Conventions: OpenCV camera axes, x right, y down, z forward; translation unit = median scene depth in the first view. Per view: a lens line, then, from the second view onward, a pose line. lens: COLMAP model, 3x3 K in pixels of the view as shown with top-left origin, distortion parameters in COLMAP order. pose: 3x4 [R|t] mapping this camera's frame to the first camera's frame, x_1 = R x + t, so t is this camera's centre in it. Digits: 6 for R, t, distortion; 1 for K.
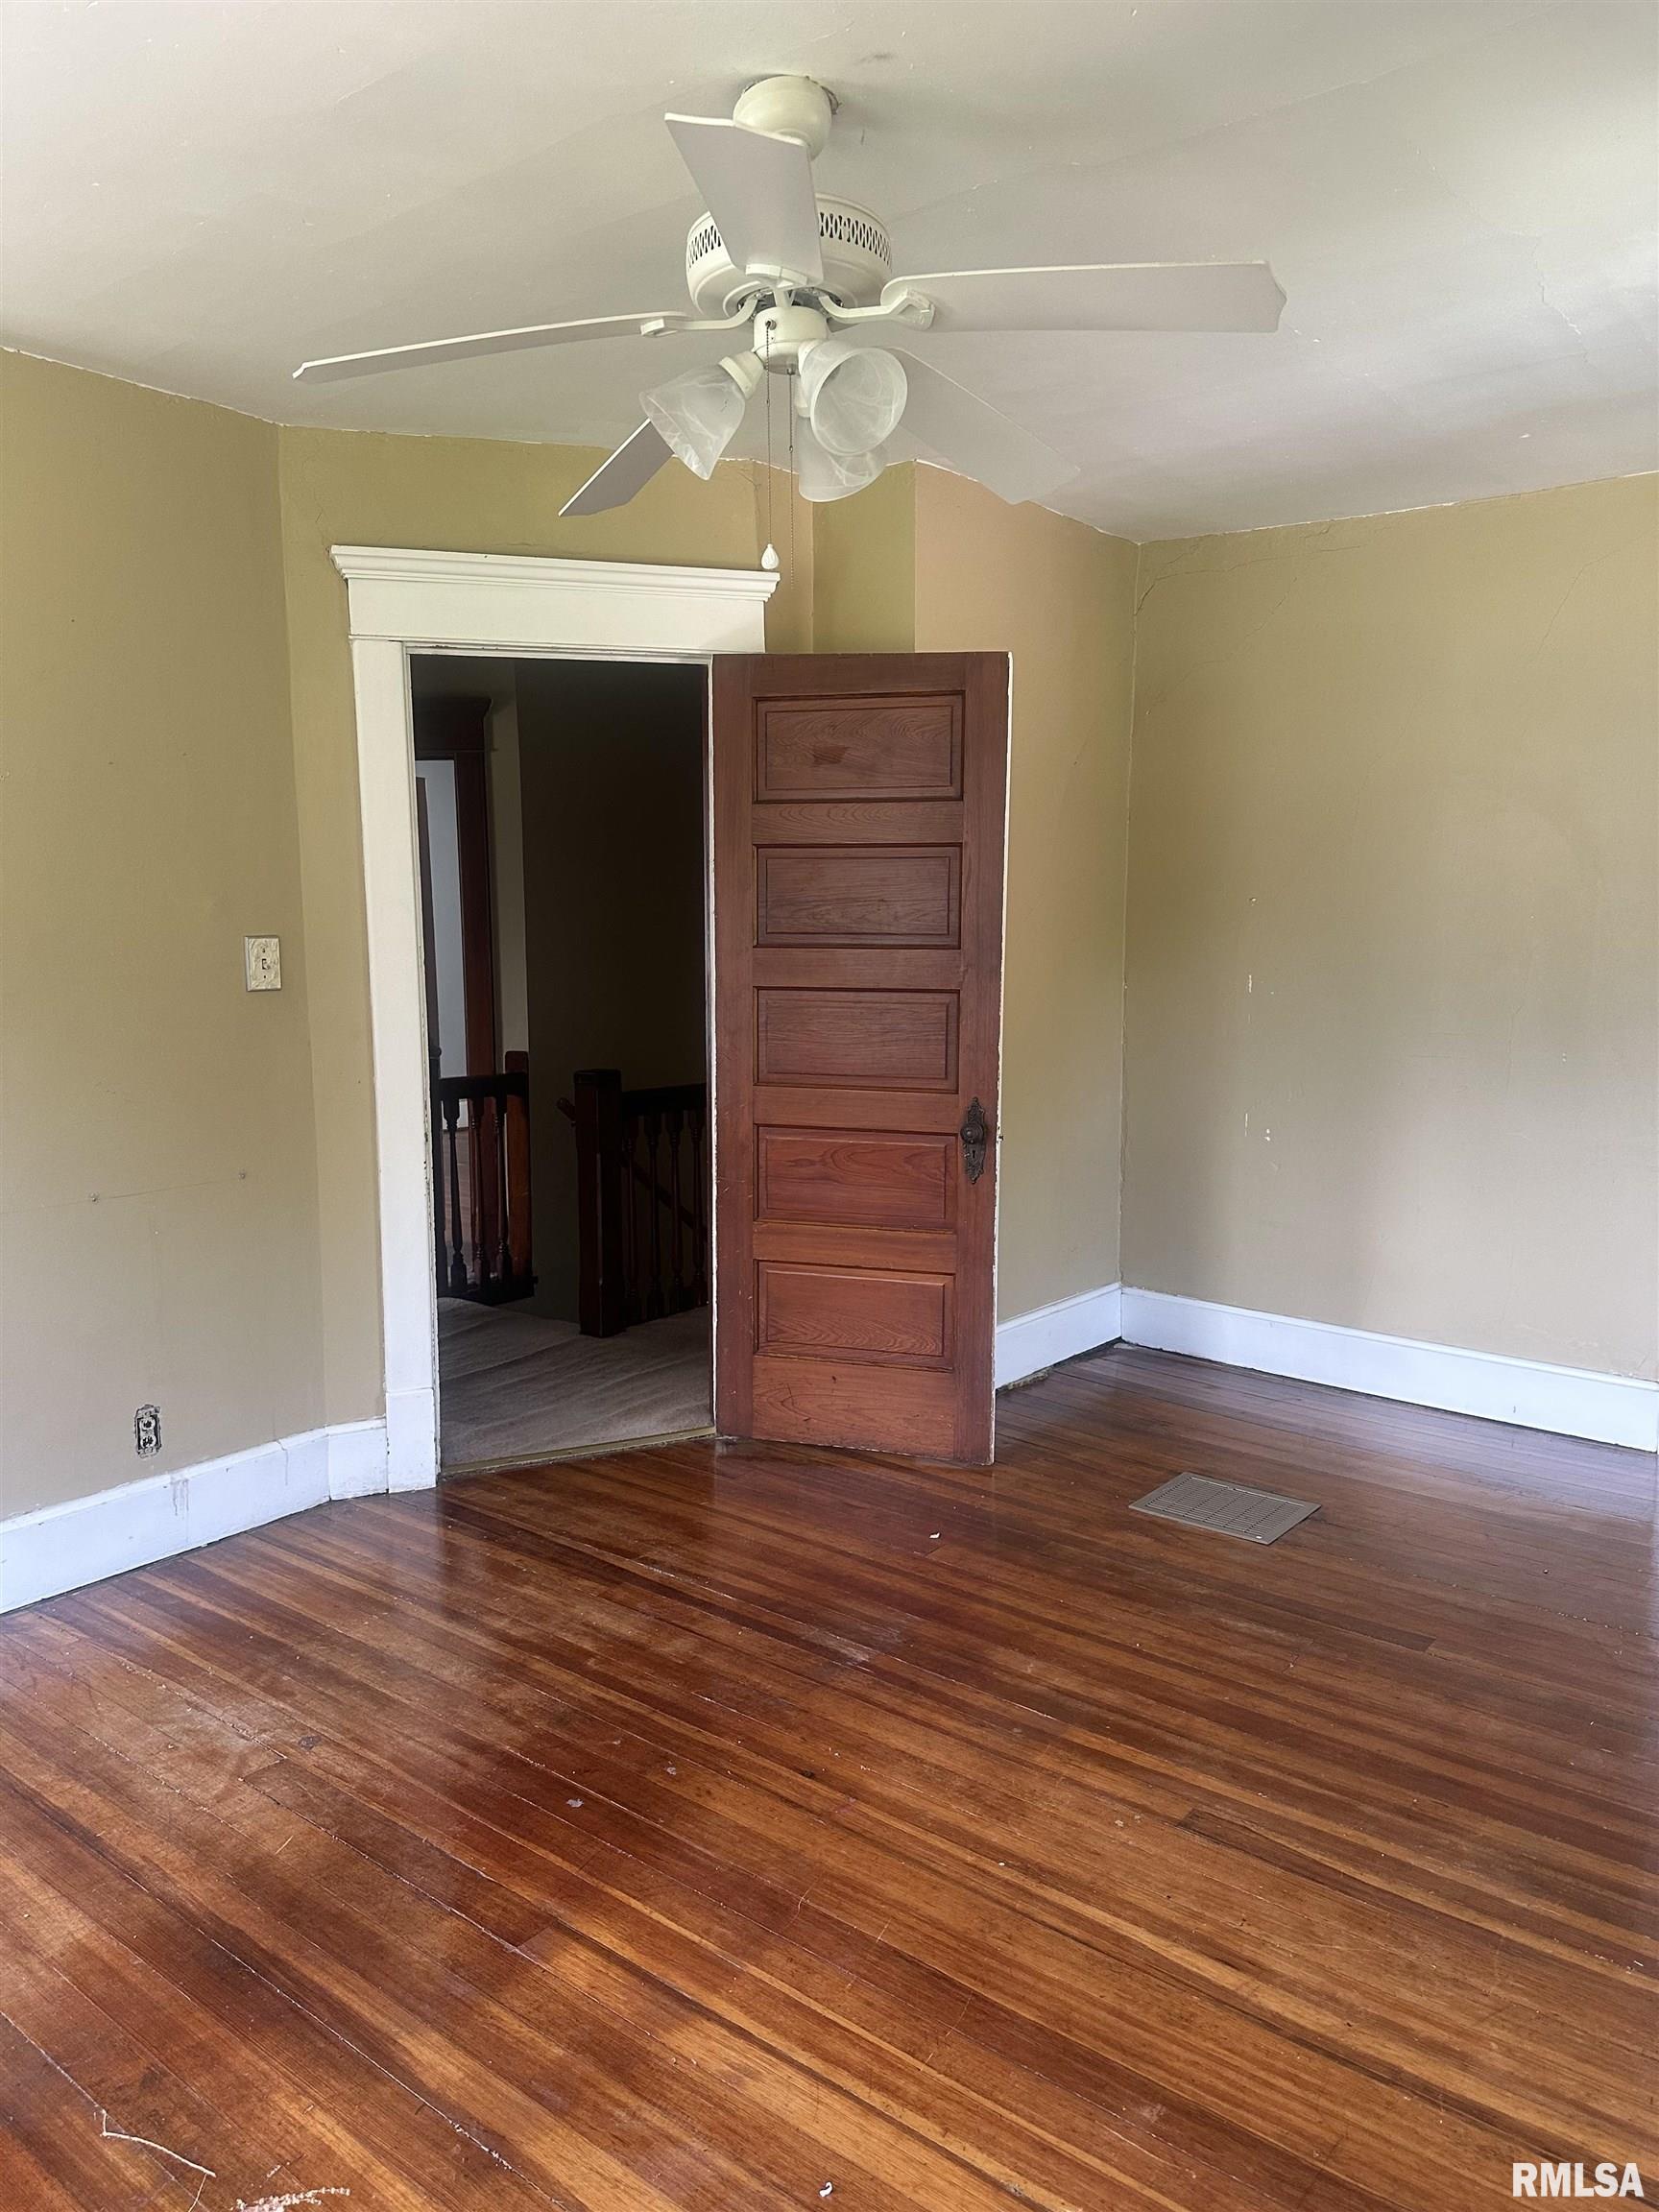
lens RADIAL K [[1567.7, 0, 820.3], [0, 1567.7, 1099.2], [0, 0, 1]] dist [0.077376, -0.047927]
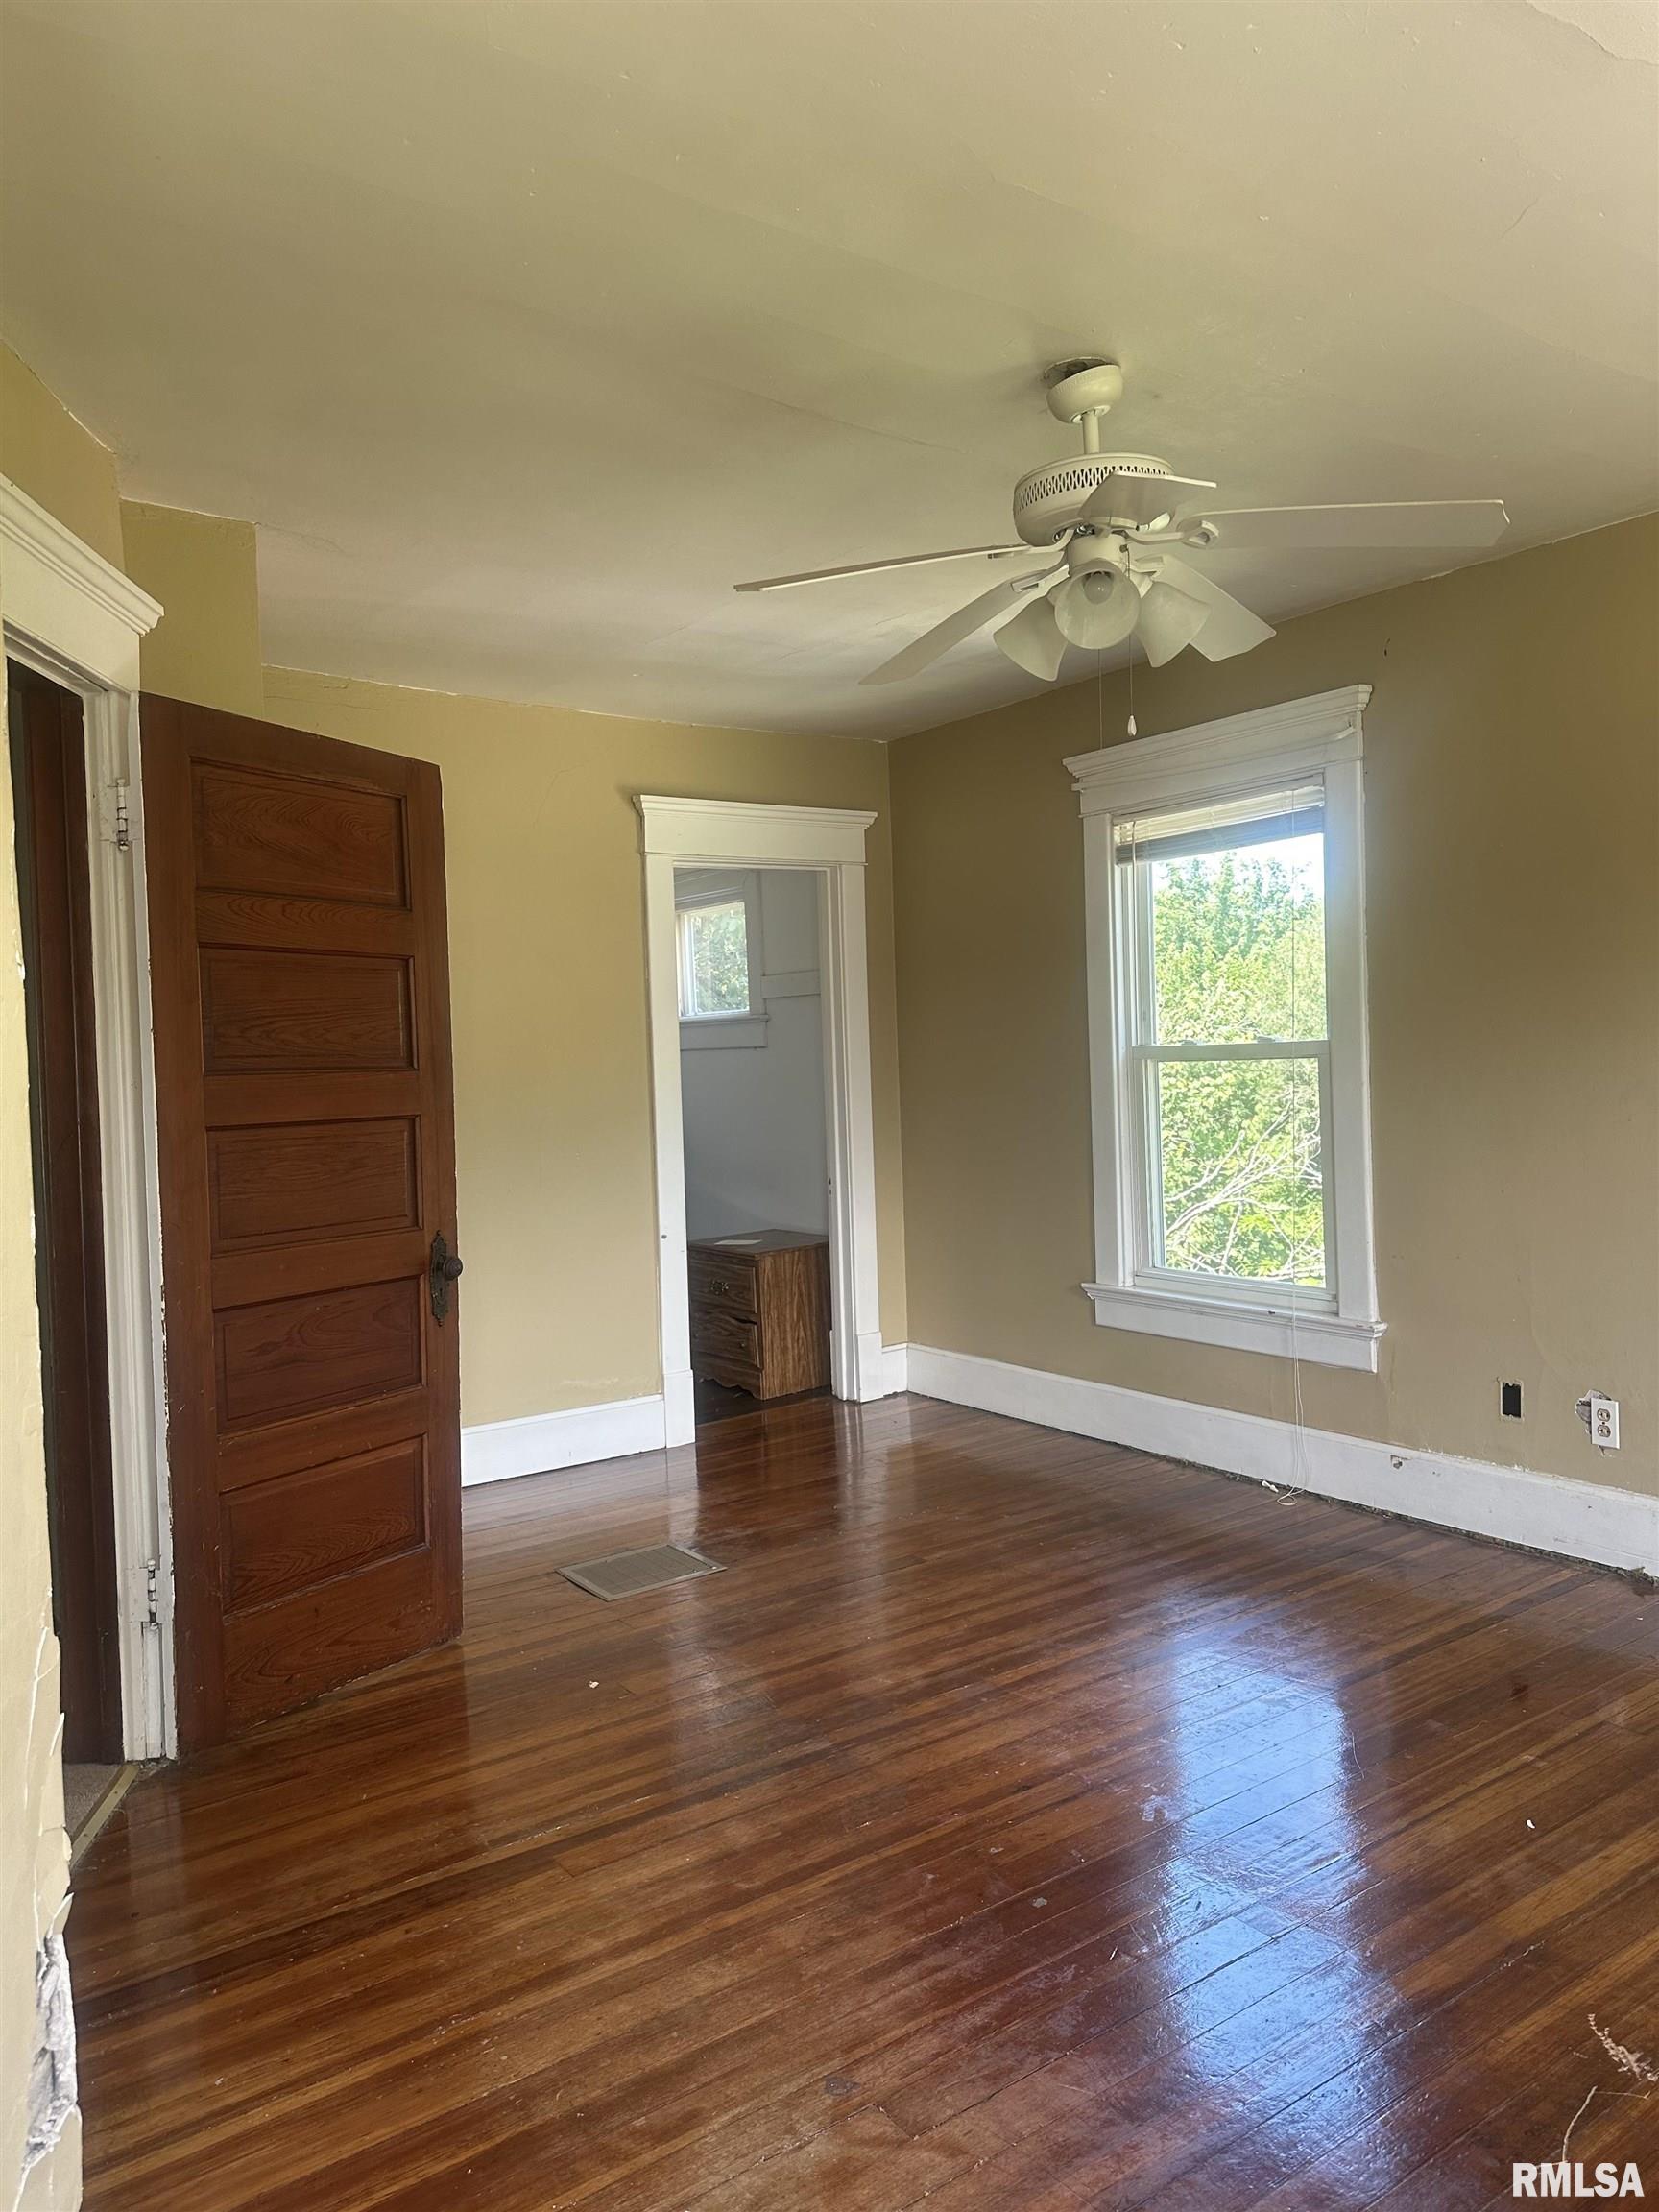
lens RADIAL K [[1567.0, 0, 829.5], [0, 1567.0, 1106.0], [0, 0, 1]] dist [0.032520, -0.026967]
pose [[0.251829, -0.031930, 0.967245, -0.970973], [0.140884, 0.990018, -0.003998, -0.050230], [-0.957462, 0.137276, 0.253814, 0.708261]]
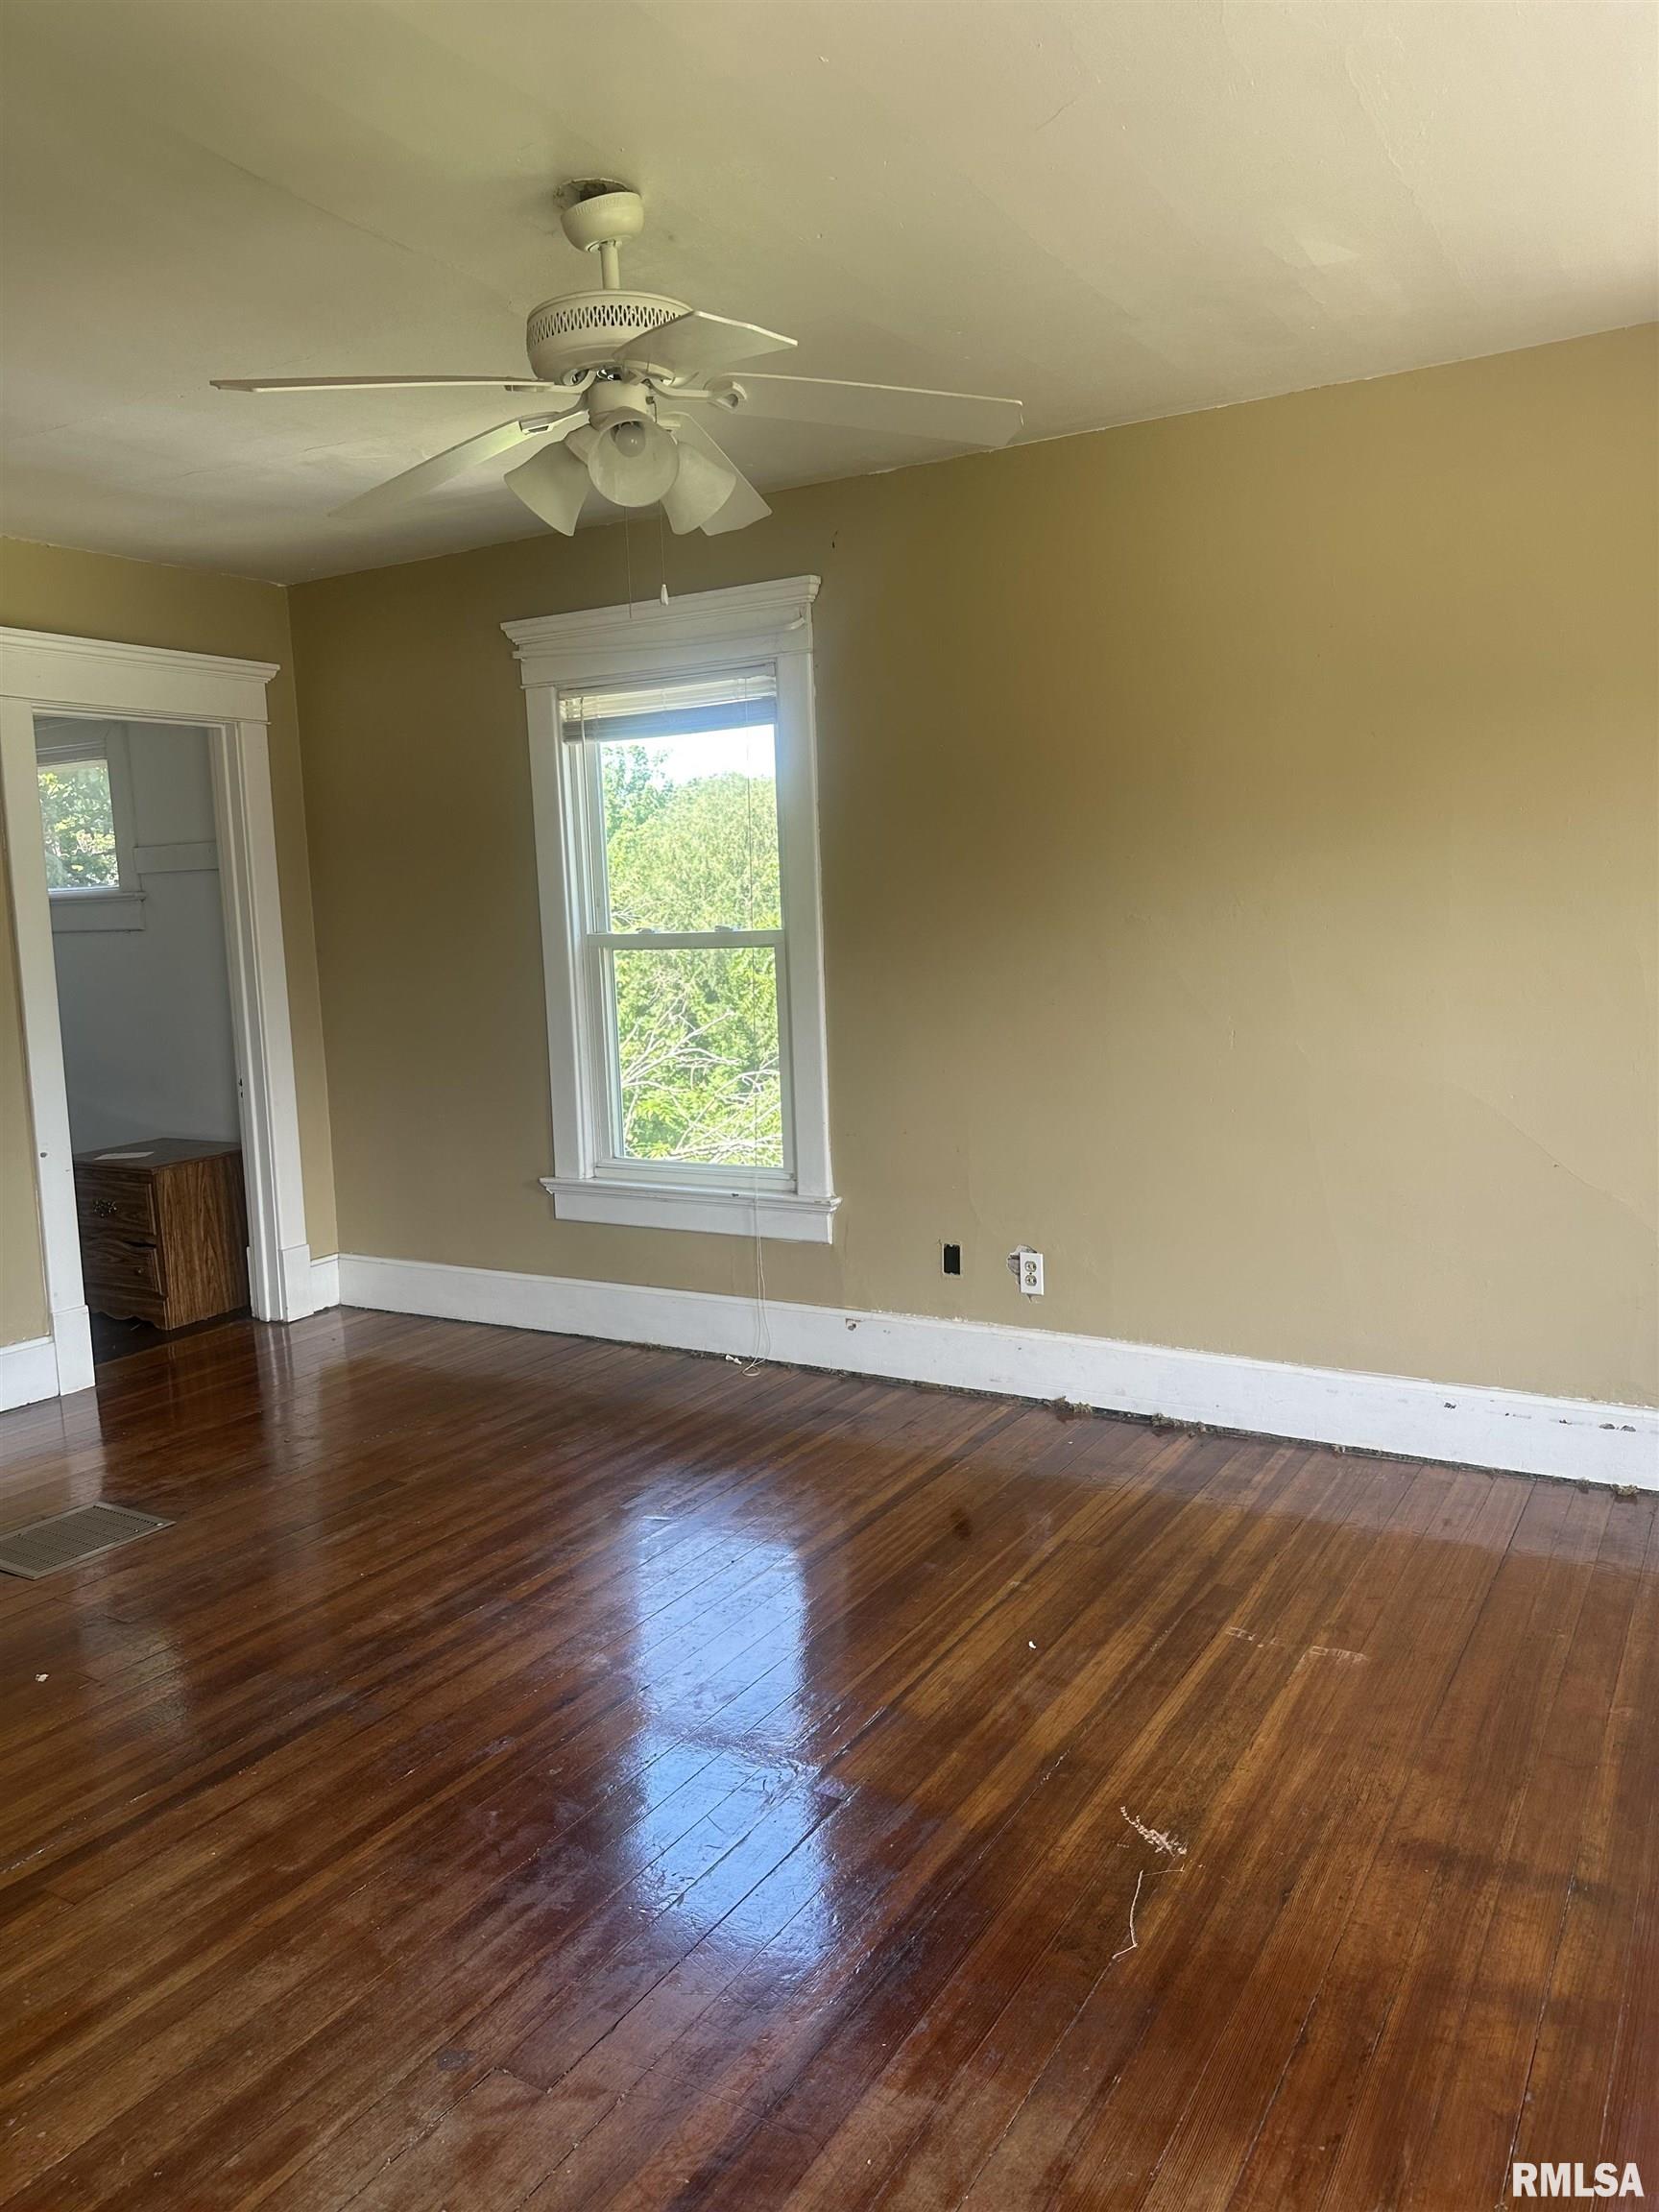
lens RADIAL K [[1584.5, 0, 802.6], [0, 1584.5, 1089.8], [0, 0, 1]] dist [0.052824, -0.040136]
pose [[-0.134668, -0.093105, 0.986507, -0.940007], [0.151098, 0.982004, 0.113306, -0.066490], [-0.979303, 0.164318, -0.118176, 0.814204]]
